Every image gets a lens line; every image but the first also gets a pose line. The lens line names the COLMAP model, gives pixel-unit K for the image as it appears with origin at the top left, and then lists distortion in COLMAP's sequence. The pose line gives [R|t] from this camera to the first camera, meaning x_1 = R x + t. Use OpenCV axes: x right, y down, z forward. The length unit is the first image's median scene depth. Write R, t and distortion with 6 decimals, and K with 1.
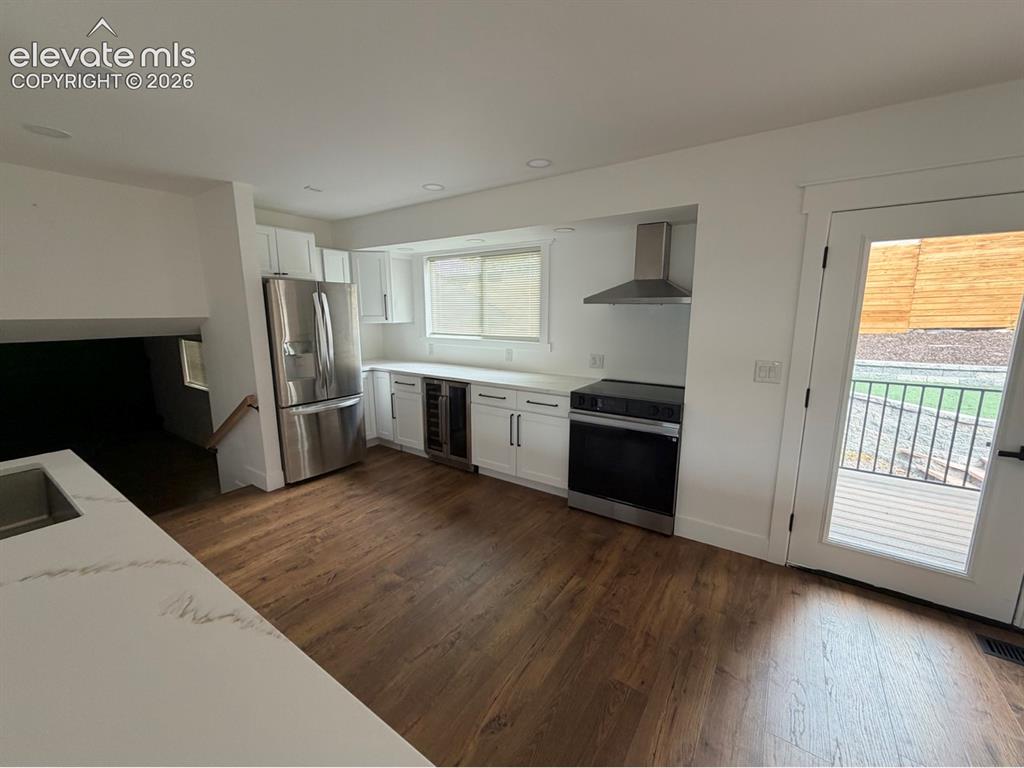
lens RADIAL K [[405.8, 0, 509.7], [0, 405.8, 381.7], [0, 0, 1]] dist [0.000350, -0.000269]
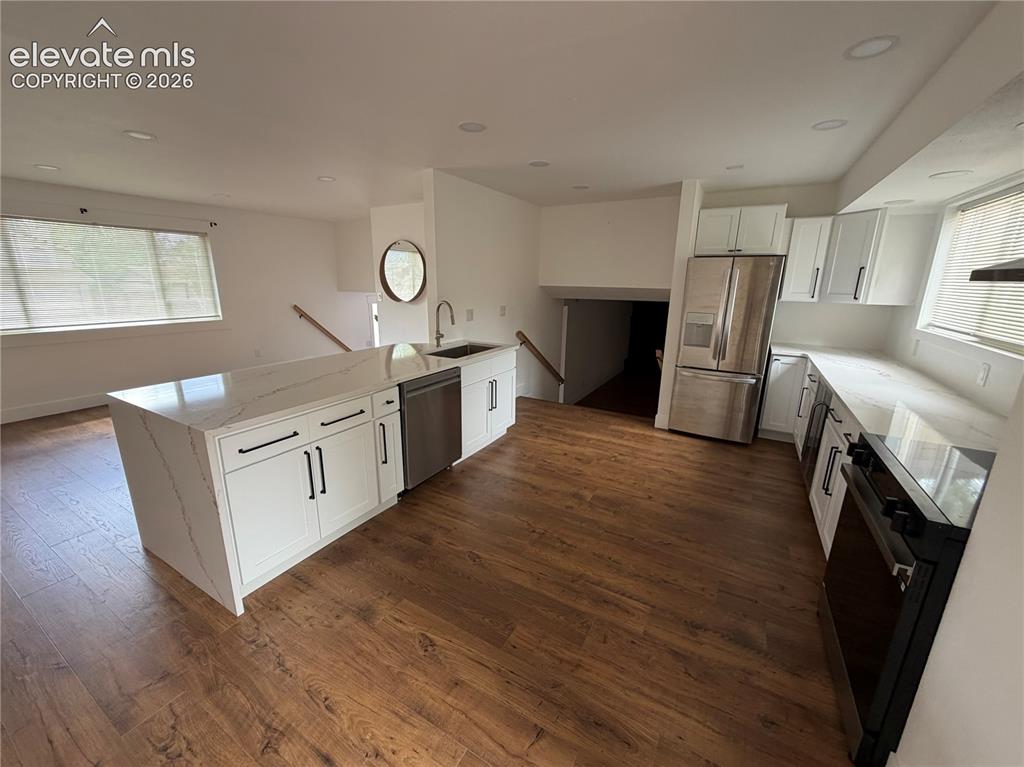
lens RADIAL K [[405.8, 0, 515.0], [0, 405.8, 388.1], [0, 0, 1]] dist [0.000350, -0.000269]
pose [[0.088208, 0.261745, -0.961098, 0.575092], [-0.186064, 0.952206, 0.242246, -0.076850], [0.978570, 0.157458, 0.132694, 0.372222]]
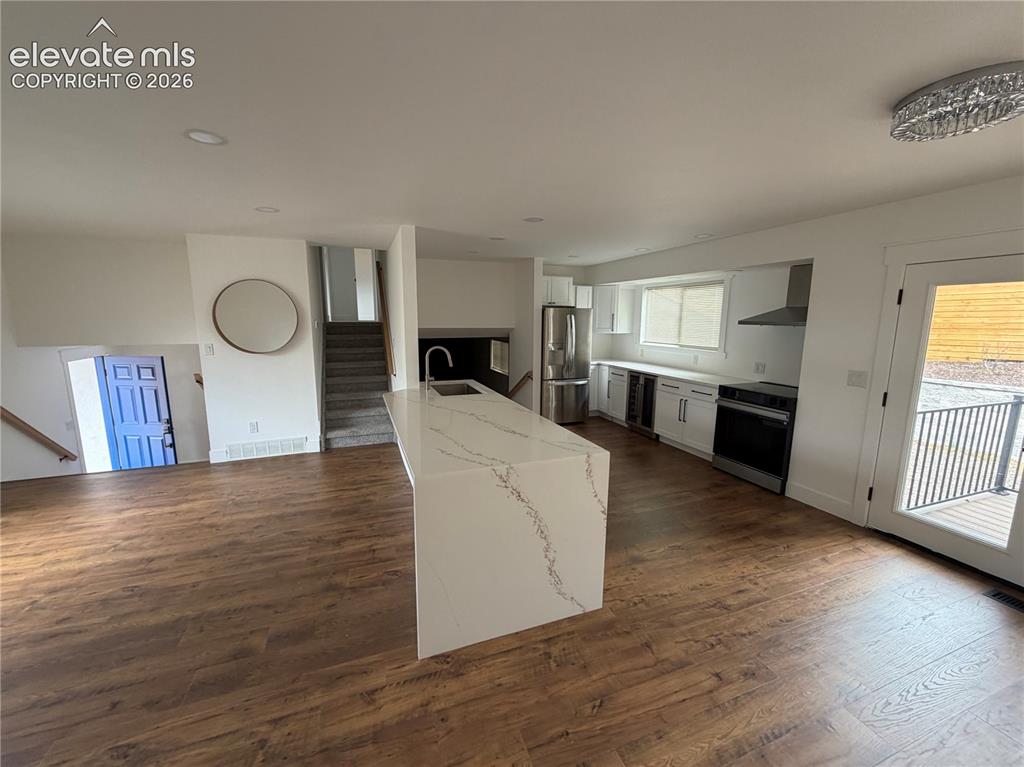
lens RADIAL K [[405.8, 0, 515.4], [0, 405.8, 383.2], [0, 0, 1]] dist [0.000350, -0.000269]
pose [[0.829538, 0.096690, -0.550016, 0.301589], [-0.106002, 0.994254, 0.014913, 0.064681], [0.548297, 0.045932, 0.835021, -0.532429]]
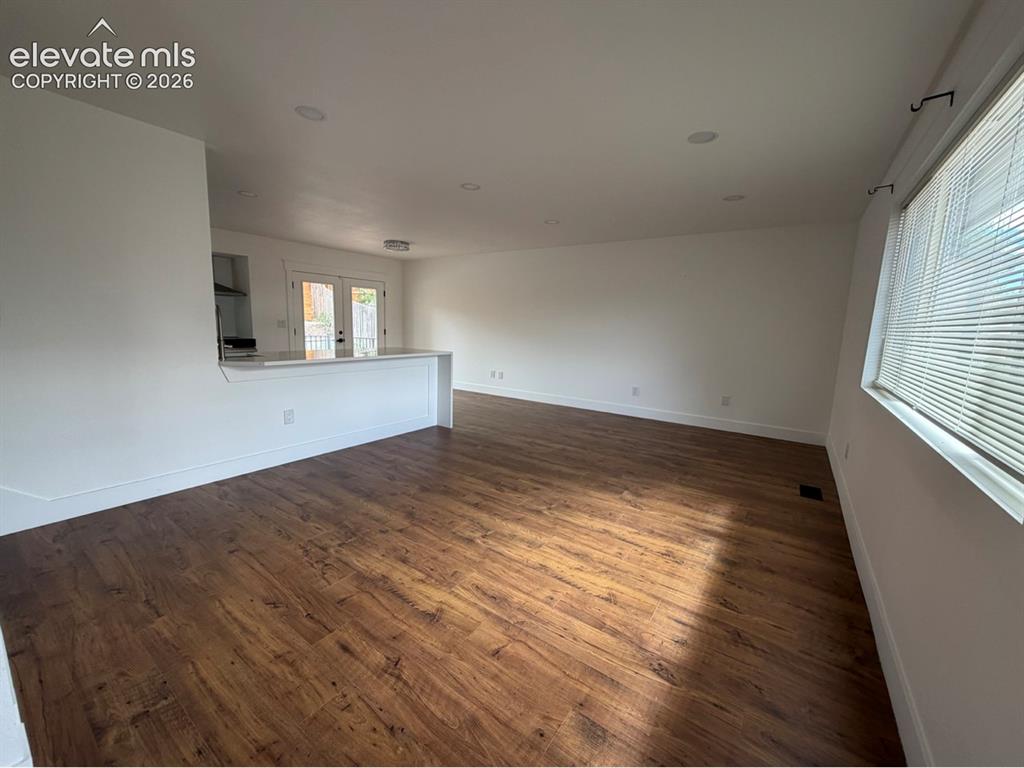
lens RADIAL K [[405.8, 0, 508.7], [0, 405.8, 383.4], [0, 0, 1]] dist [0.000350, -0.000269]
pose [[0.002364, -0.137752, 0.990464, -1.188881], [0.145671, 0.979949, 0.135942, 0.137178], [-0.989330, 0.143961, 0.022383, -0.391961]]
